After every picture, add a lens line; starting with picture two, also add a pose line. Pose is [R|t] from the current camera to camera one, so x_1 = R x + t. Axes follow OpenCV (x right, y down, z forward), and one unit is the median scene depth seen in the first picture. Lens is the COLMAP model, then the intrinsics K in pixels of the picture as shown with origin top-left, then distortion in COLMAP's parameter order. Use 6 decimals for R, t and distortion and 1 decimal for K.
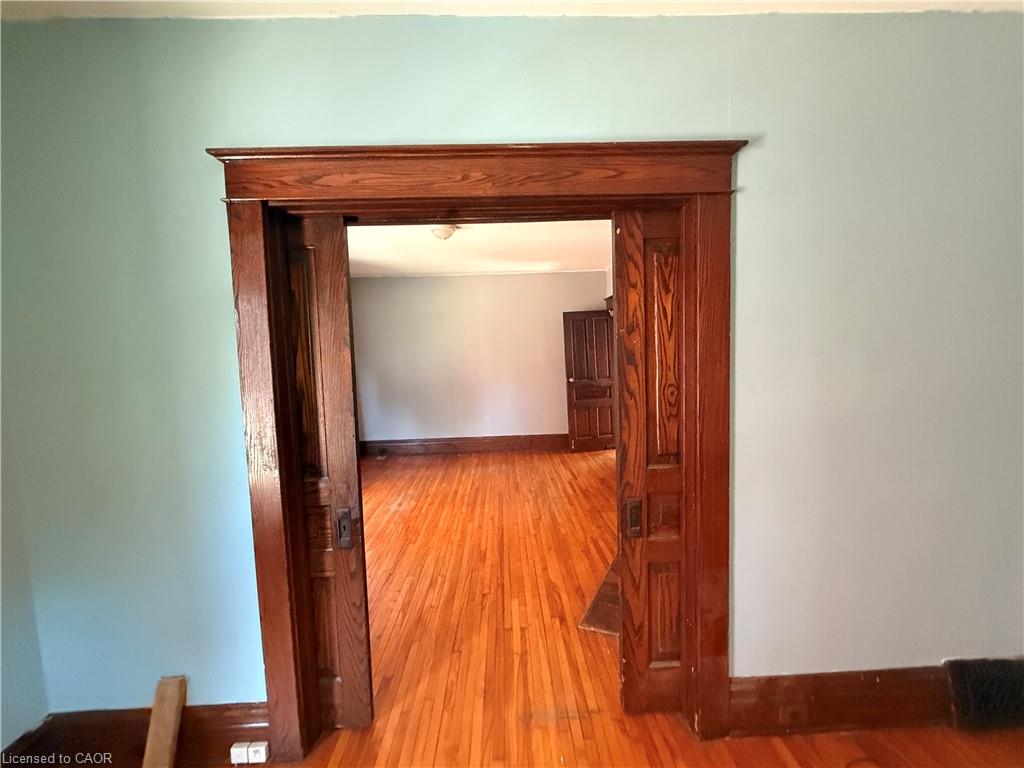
lens RADIAL K [[436.4, 0, 514.5], [0, 436.4, 382.9], [0, 0, 1]] dist [-0.004088, -0.000204]
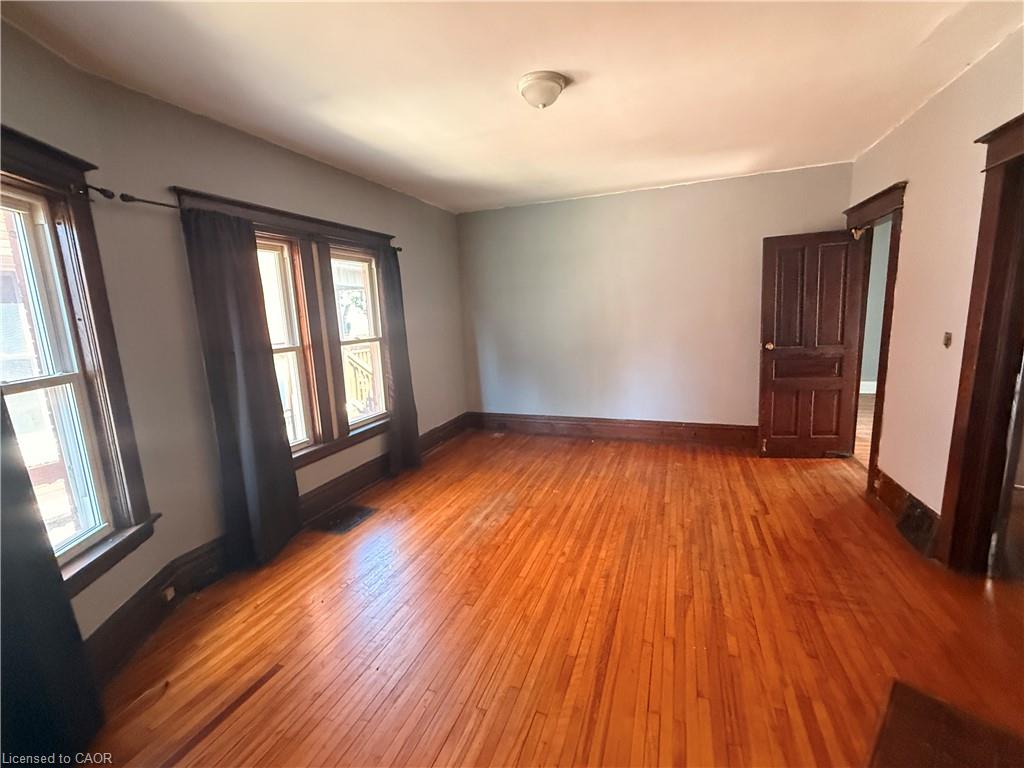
lens RADIAL K [[436.4, 0, 510.8], [0, 436.4, 386.6], [0, 0, 1]] dist [-0.004088, -0.000204]
pose [[0.922432, 0.058970, -0.381629, 0.037130], [-0.016277, 0.993330, 0.114149, -0.020031], [0.385815, -0.099083, 0.917240, 0.354930]]
